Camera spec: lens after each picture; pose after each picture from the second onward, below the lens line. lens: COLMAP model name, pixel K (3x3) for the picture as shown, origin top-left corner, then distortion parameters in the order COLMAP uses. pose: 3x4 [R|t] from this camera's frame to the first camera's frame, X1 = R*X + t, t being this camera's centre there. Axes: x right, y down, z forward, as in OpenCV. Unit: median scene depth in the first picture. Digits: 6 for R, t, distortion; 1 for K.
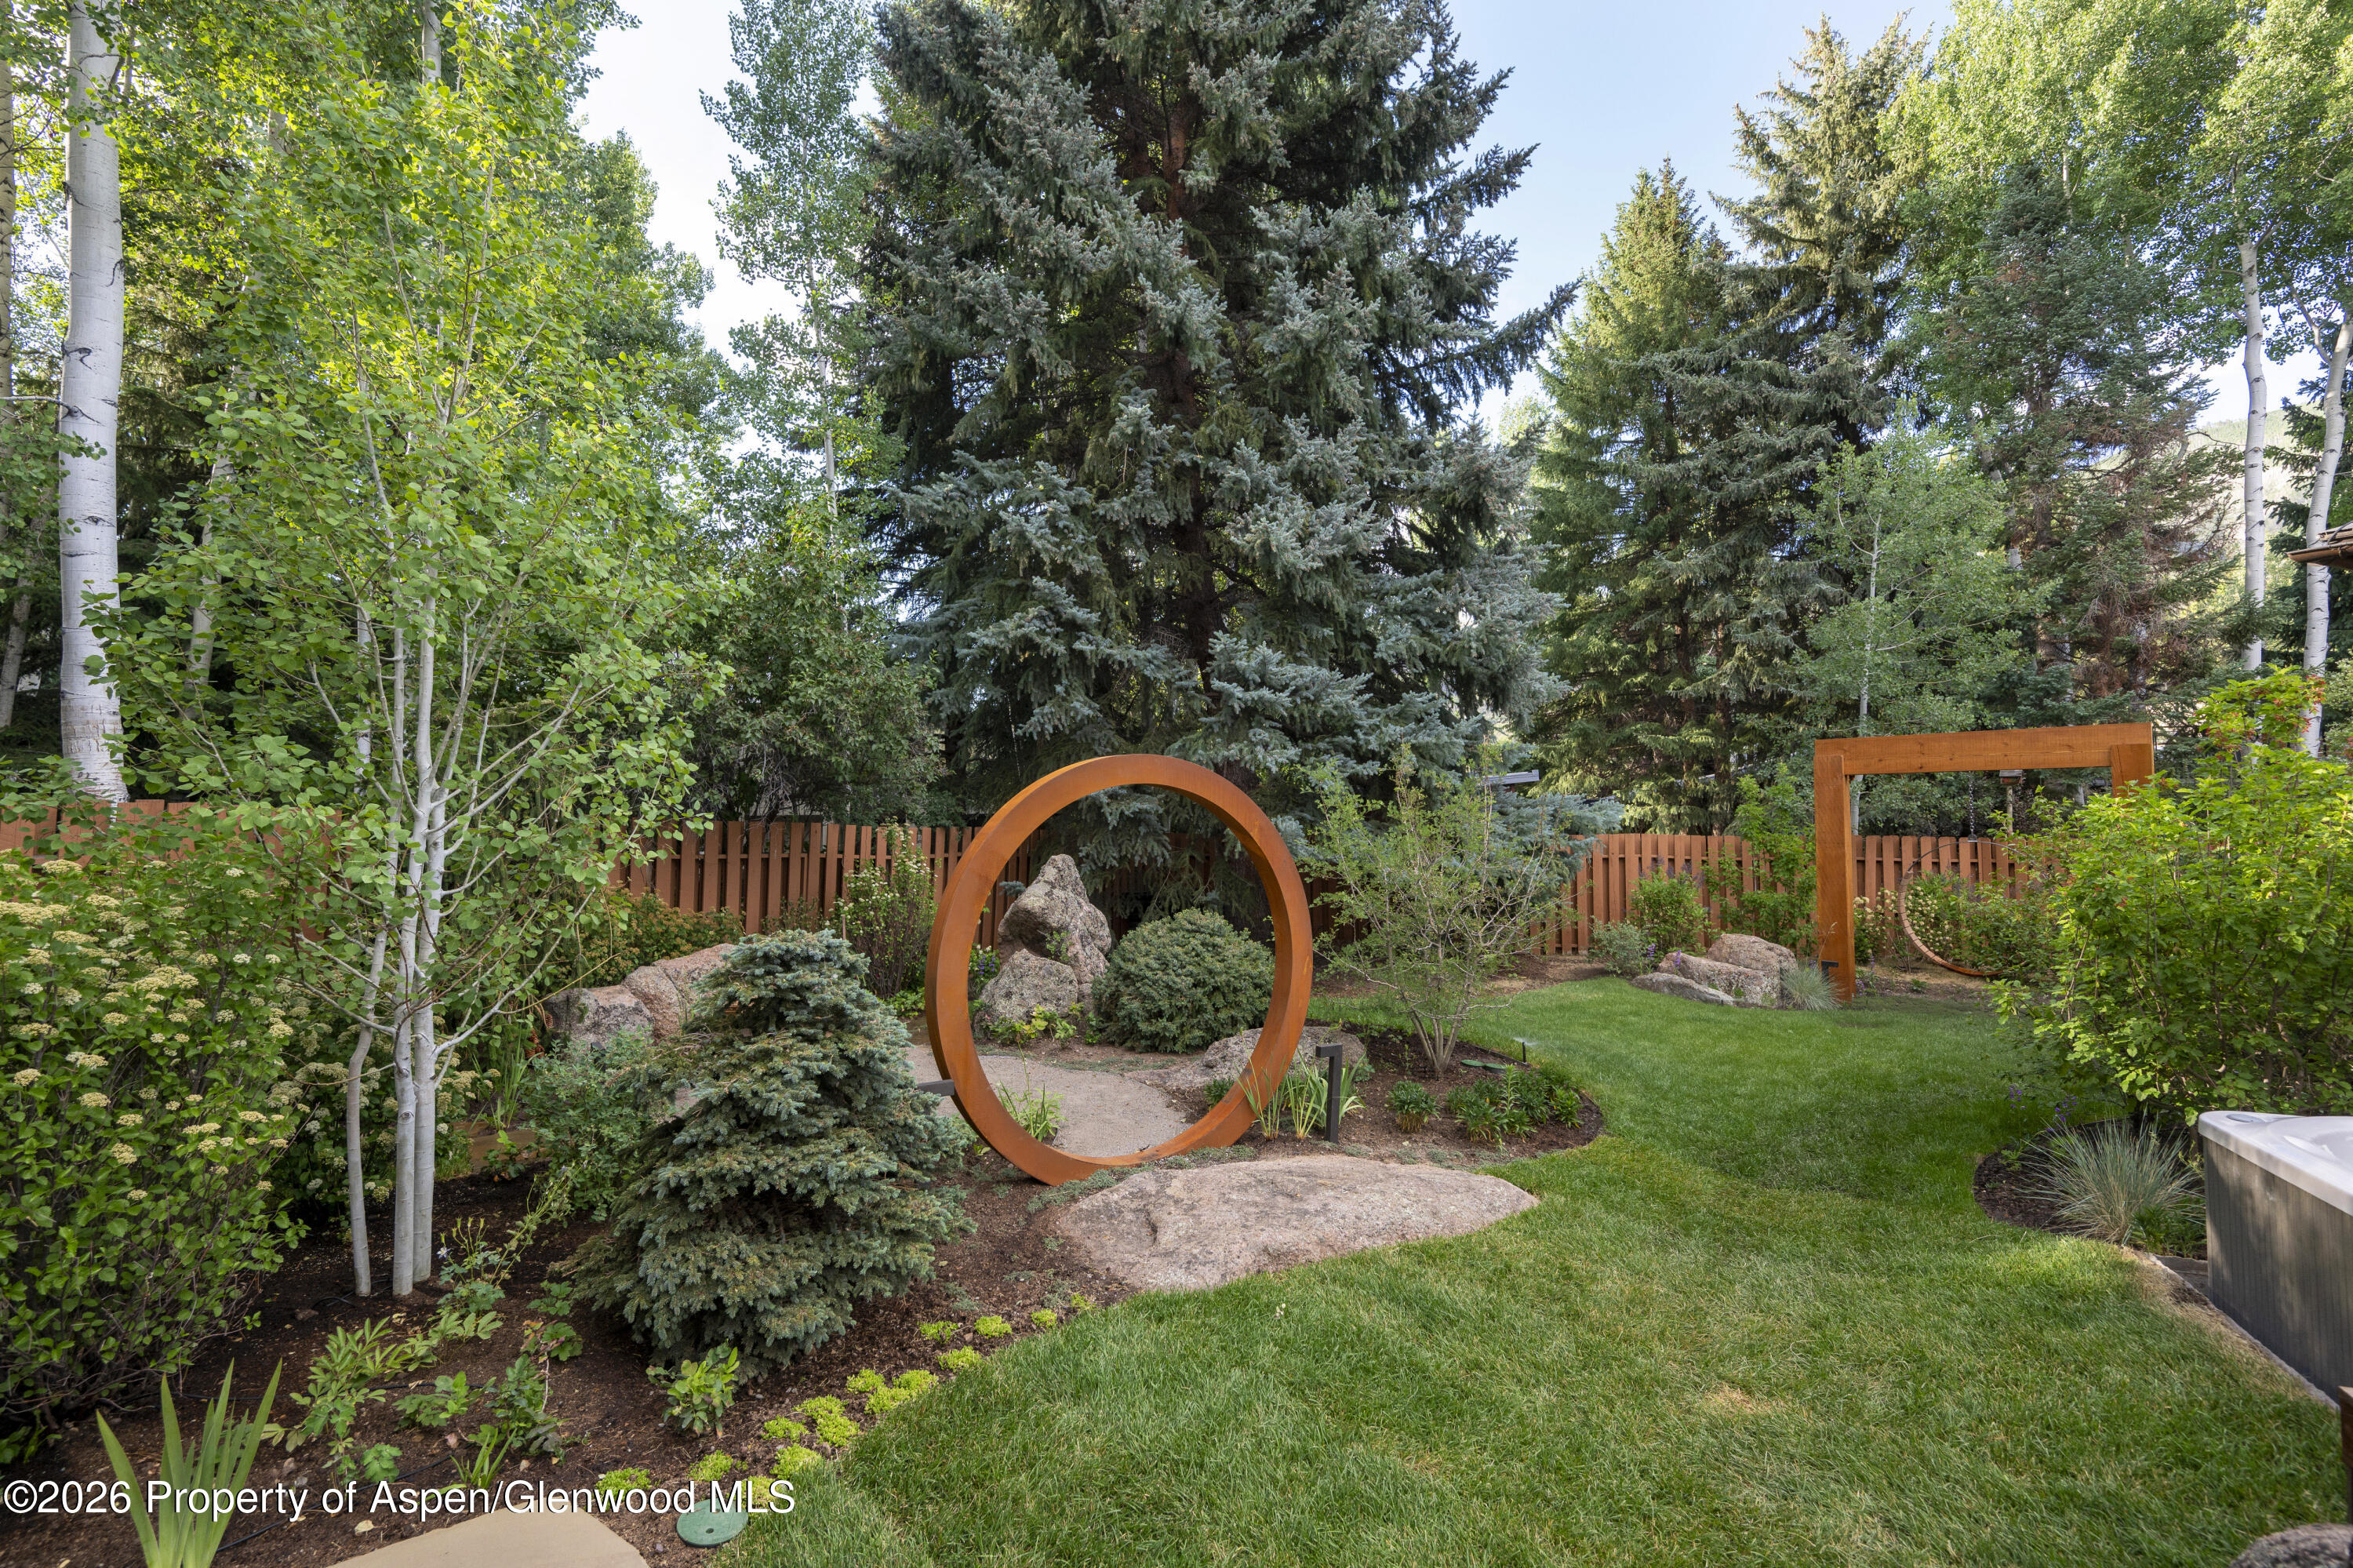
lens RADIAL K [[1063.0, 0, 1174.5], [0, 1063.0, 769.7], [0, 0, 1]] dist [-0.000912, -0.000709]
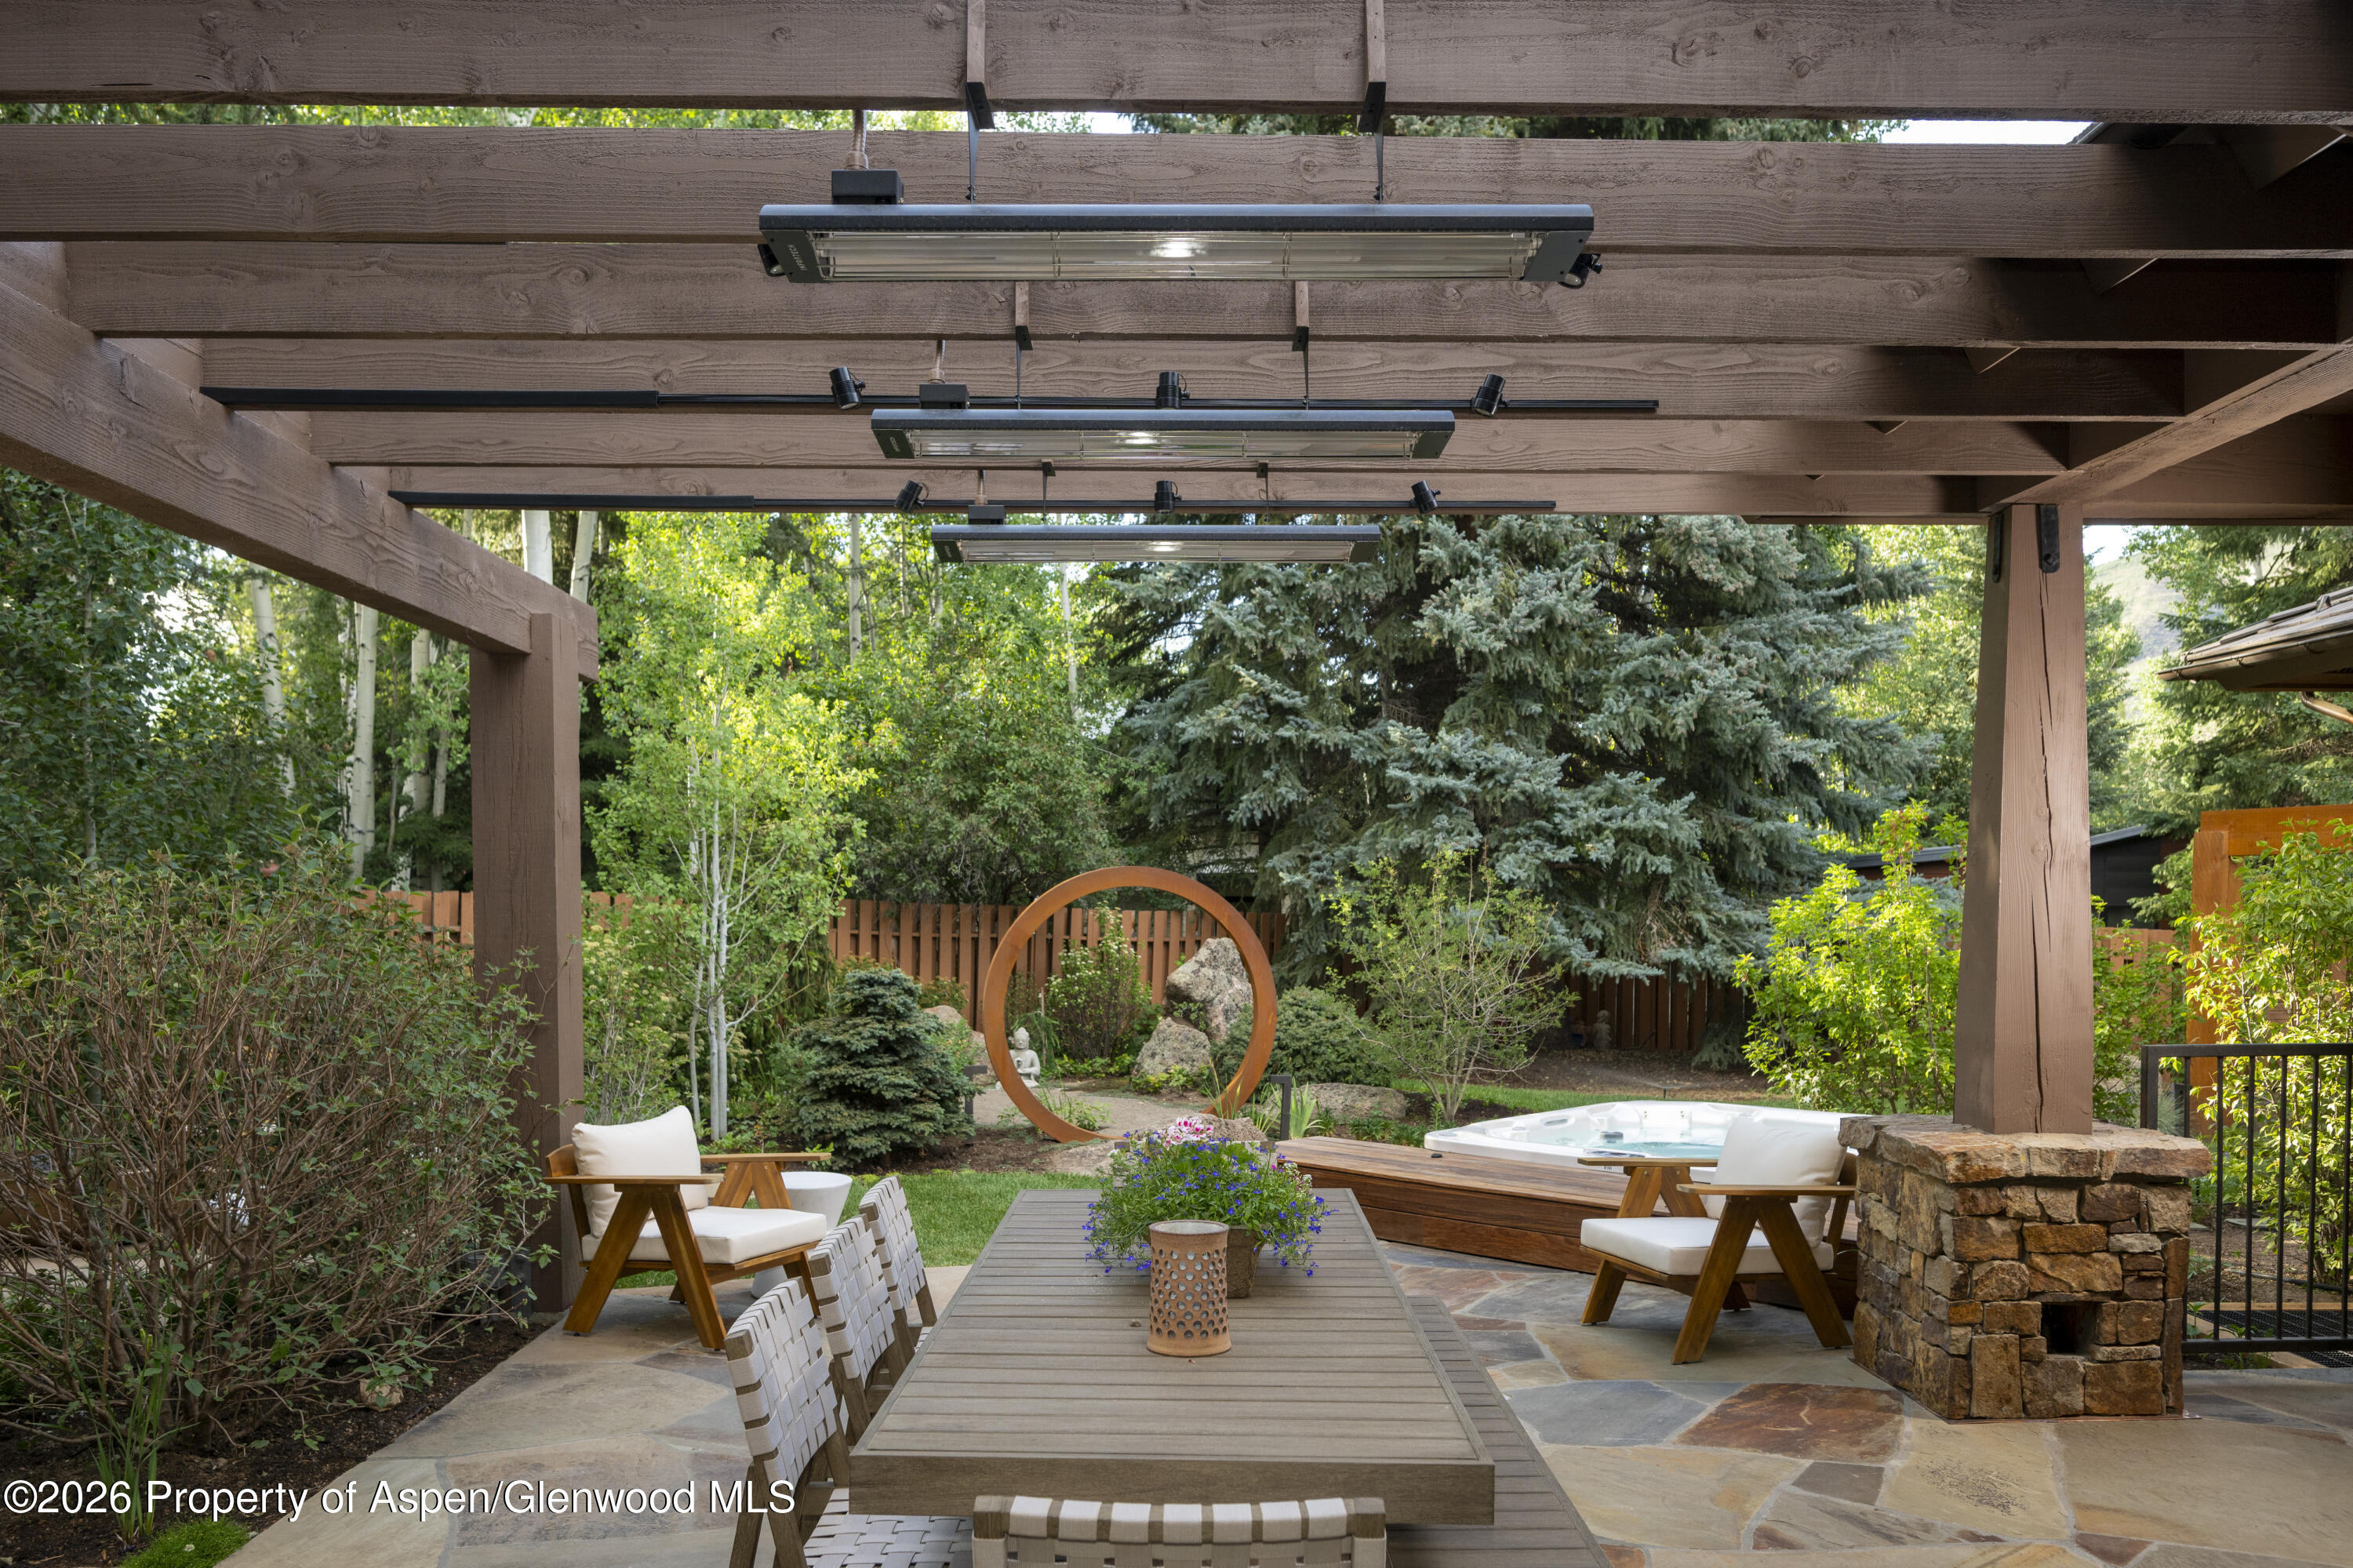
lens RADIAL K [[1684.0, 0, 1192.2], [0, 1684.0, 906.2], [0, 0, 1]] dist [-0.013933, -0.000727]
pose [[0.932937, 0.008755, -0.359932, 0.401448], [0.010965, 0.998550, 0.052711, -0.036648], [0.359872, -0.053122, 0.931488, -0.515704]]
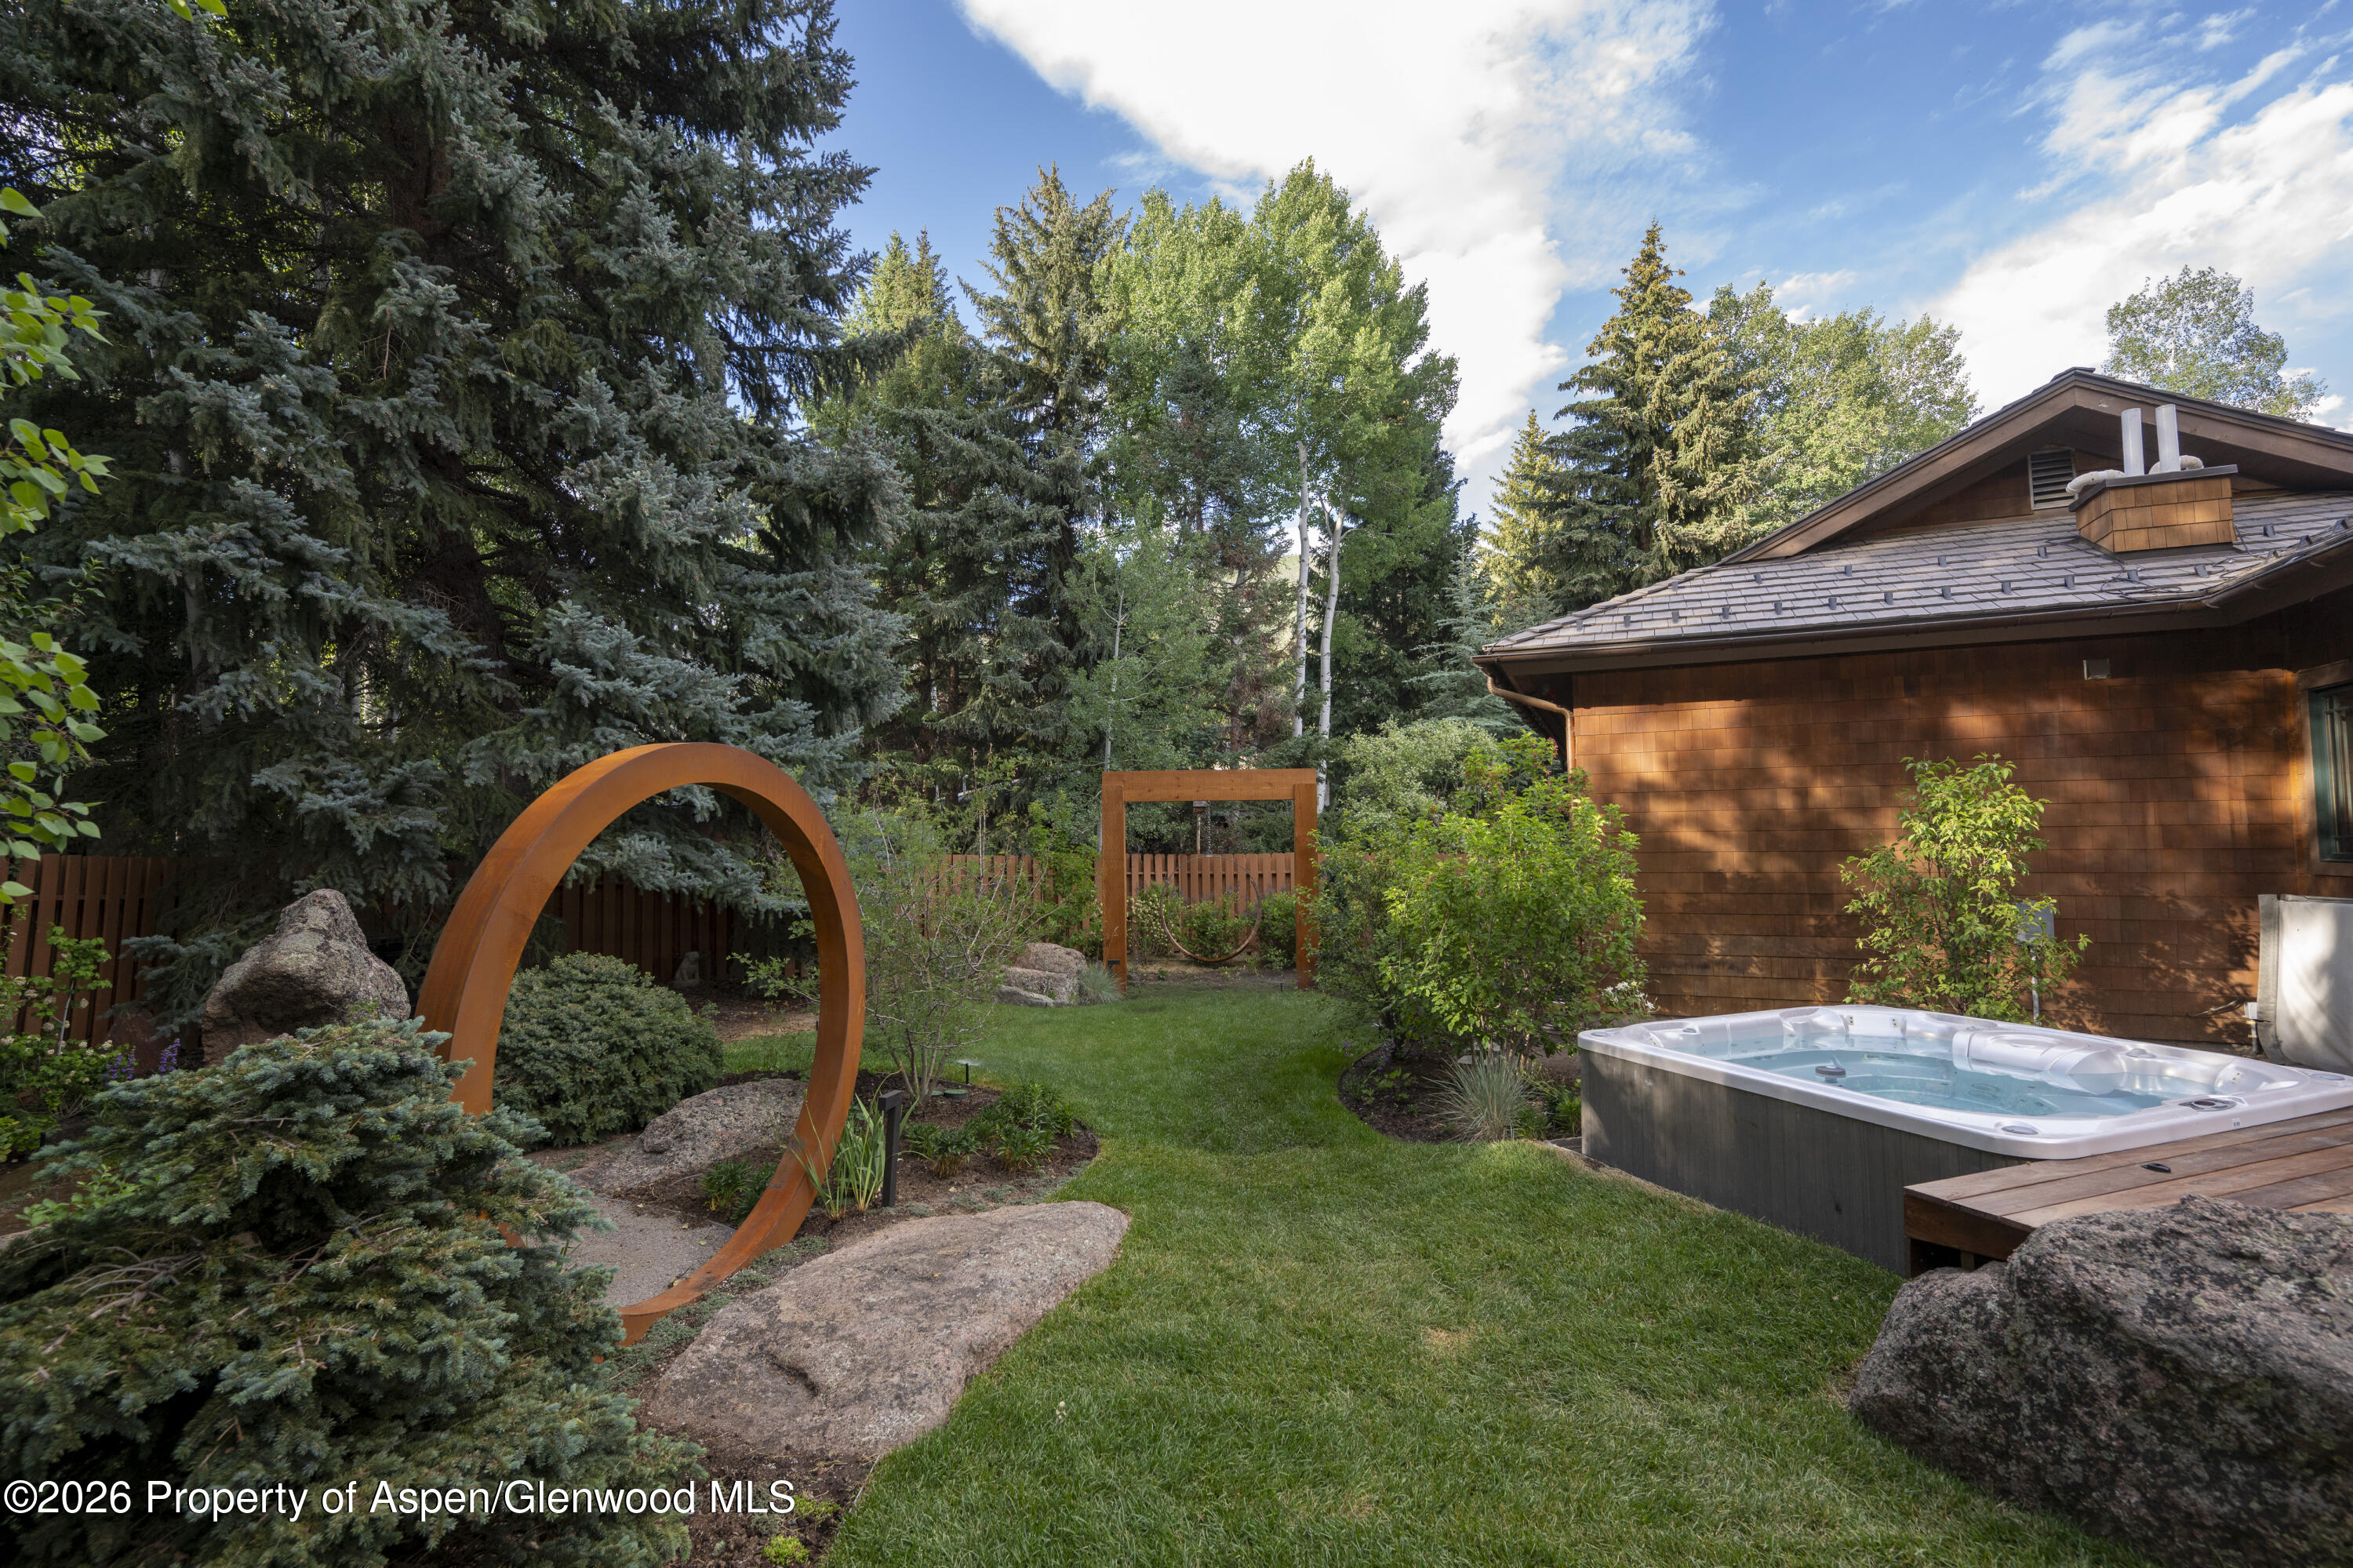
lens RADIAL K [[1048.7, 0, 1181.4], [0, 1048.7, 776.9], [0, 0, 1]] dist [0.002279, 0.000470]
pose [[0.733797, 0.038660, 0.678267, -0.134061], [-0.026568, 0.999249, -0.028212, 0.009873], [-0.678849, 0.002681, 0.734273, 0.106653]]
